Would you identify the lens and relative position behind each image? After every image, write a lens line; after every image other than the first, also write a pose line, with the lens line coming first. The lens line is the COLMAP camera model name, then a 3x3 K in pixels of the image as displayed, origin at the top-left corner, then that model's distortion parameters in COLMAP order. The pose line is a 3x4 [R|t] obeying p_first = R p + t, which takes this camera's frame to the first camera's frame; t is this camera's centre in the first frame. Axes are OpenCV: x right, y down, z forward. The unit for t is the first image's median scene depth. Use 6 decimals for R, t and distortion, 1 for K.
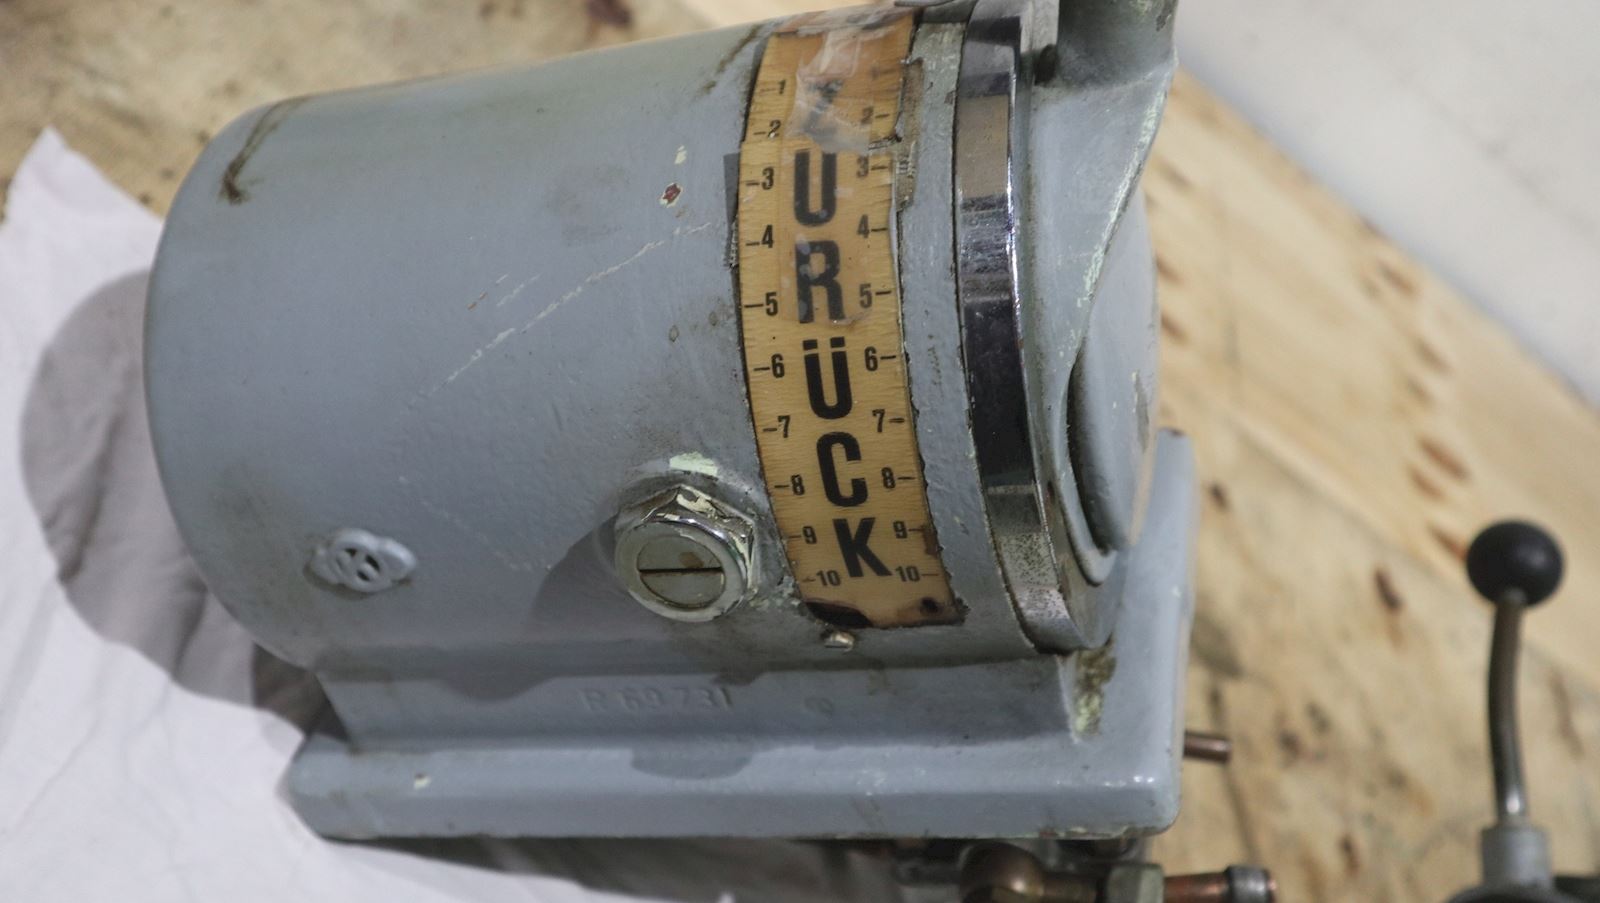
lens RADIAL K [[1695.1, 0, 800.0], [0, 1695.1, 451.5], [0, 0, 1]] dist [-0.005256, 0.011569]
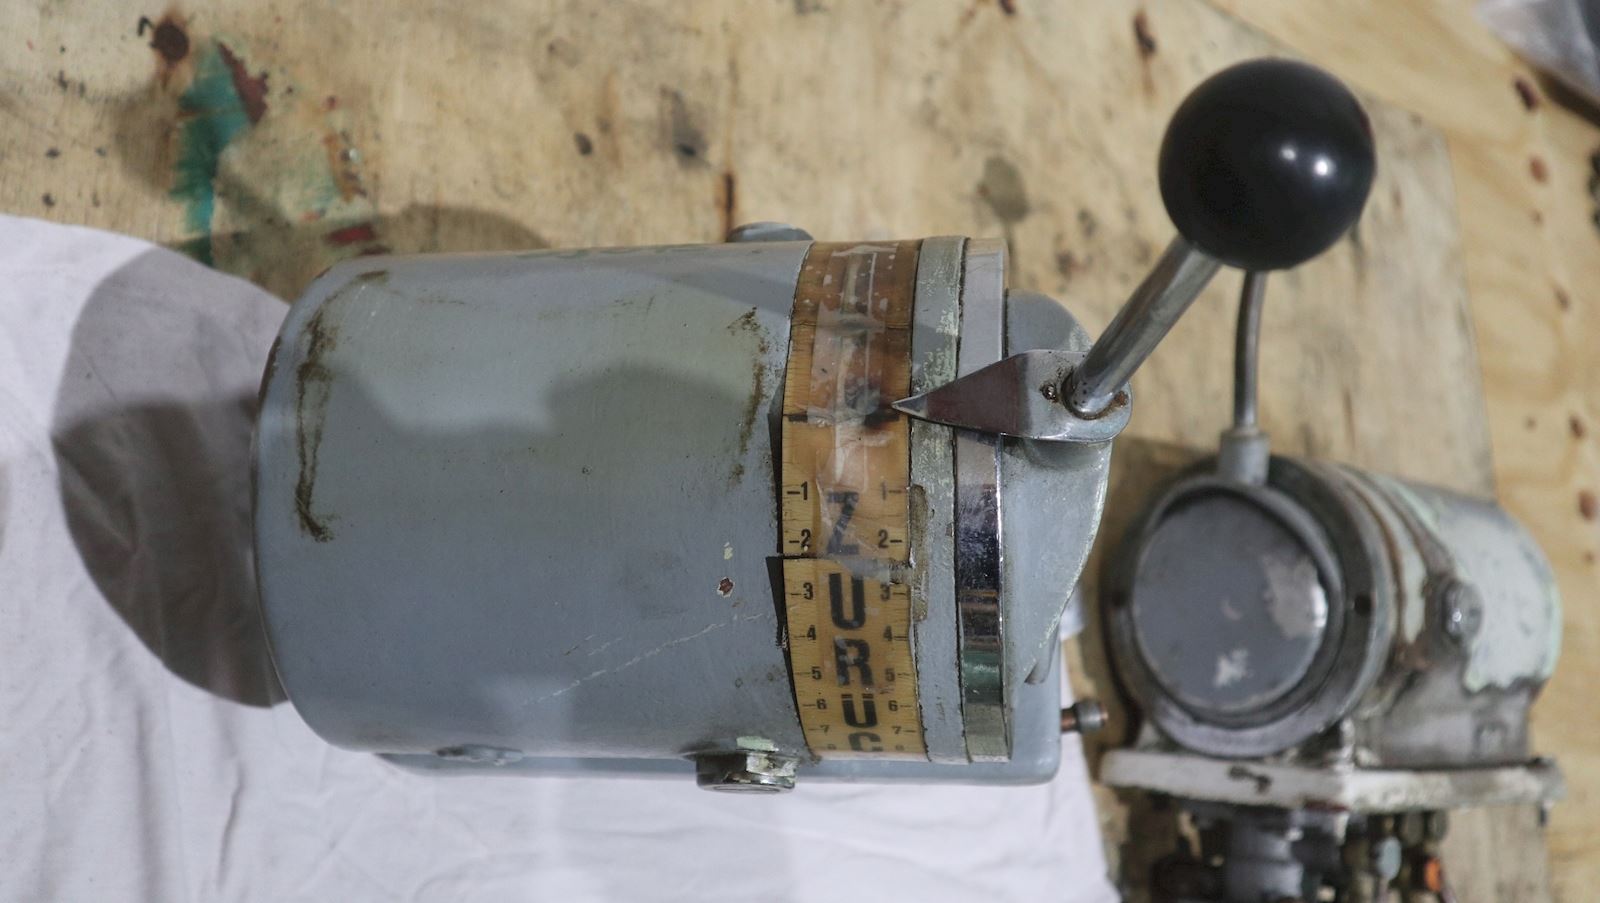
lens RADIAL K [[1695.1, 0, 800.0], [0, 1695.1, 451.5], [0, 0, 1]] dist [-0.005256, 0.011569]
pose [[0.978870, -0.142404, 0.146747, -0.197716], [0.025133, 0.795990, 0.604787, -1.019602], [-0.202933, -0.588320, 0.782750, 0.065192]]
